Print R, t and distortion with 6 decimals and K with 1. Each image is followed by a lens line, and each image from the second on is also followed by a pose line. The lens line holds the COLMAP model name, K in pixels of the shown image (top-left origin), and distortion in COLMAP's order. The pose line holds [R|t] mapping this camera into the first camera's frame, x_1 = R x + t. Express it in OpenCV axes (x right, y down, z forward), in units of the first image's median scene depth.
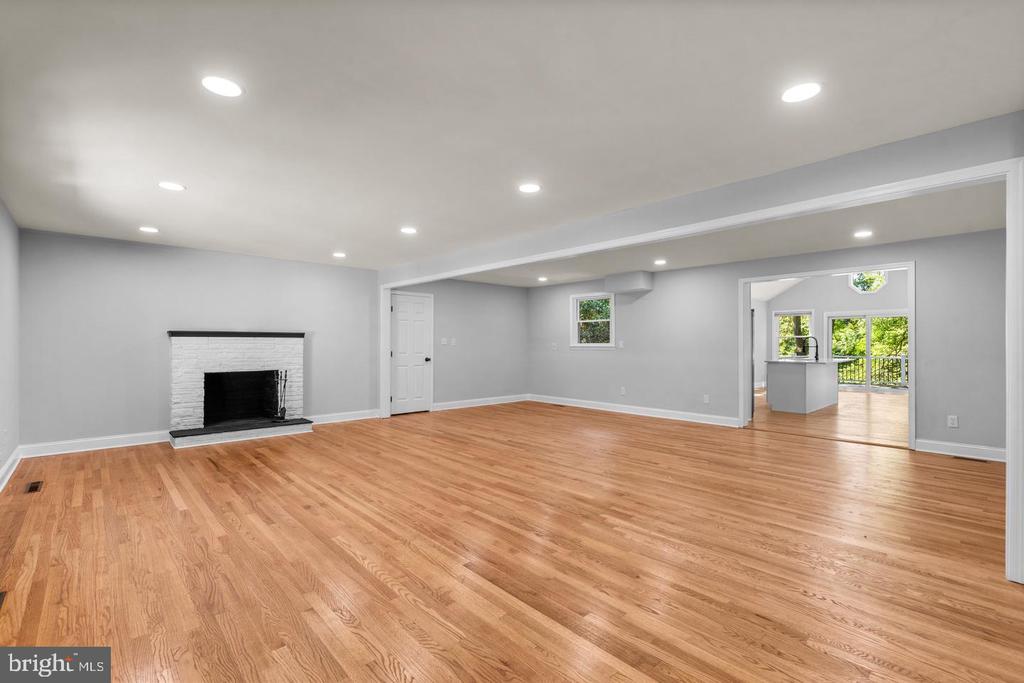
lens RADIAL K [[455.2, 0, 517.8], [0, 455.2, 347.3], [0, 0, 1]] dist [0.002697, -0.001013]
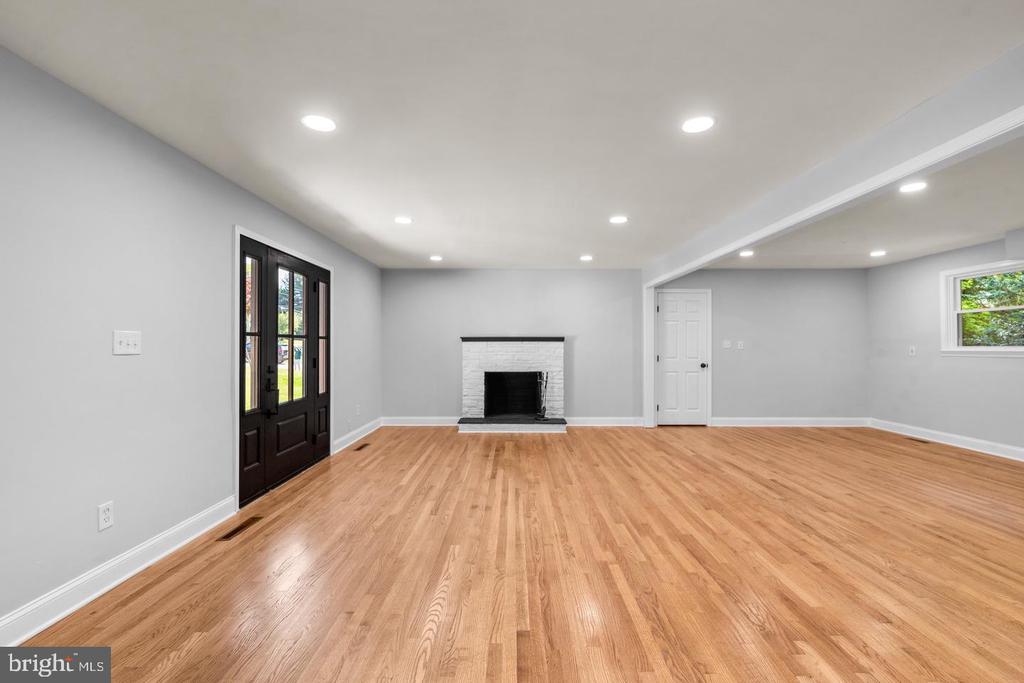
lens RADIAL K [[455.2, 0, 514.8], [0, 455.2, 340.7], [0, 0, 1]] dist [0.002697, -0.001013]
pose [[0.732371, -0.010212, -0.680829, 0.185971], [-0.005319, 0.999771, -0.020718, -0.000599], [0.680885, 0.018794, 0.732149, 0.189519]]
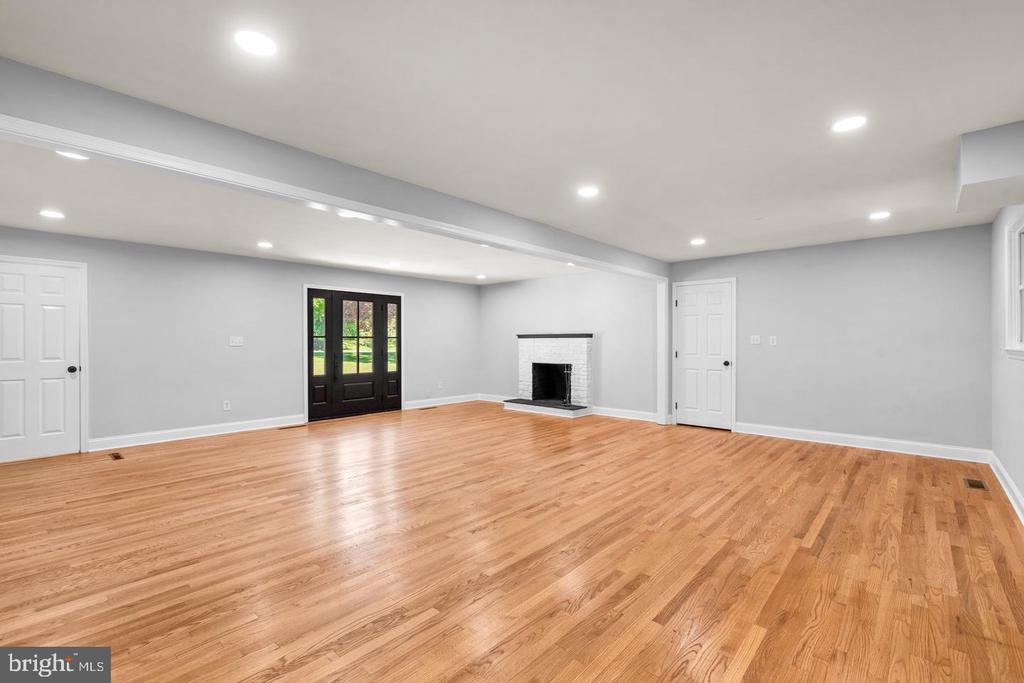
lens RADIAL K [[455.2, 0, 508.7], [0, 455.2, 344.6], [0, 0, 1]] dist [0.002697, -0.001013]
pose [[0.078093, 0.004439, -0.996936, 0.796577], [-0.007239, 0.999966, 0.003885, -0.007901], [0.996920, 0.006913, 0.078122, 0.842086]]
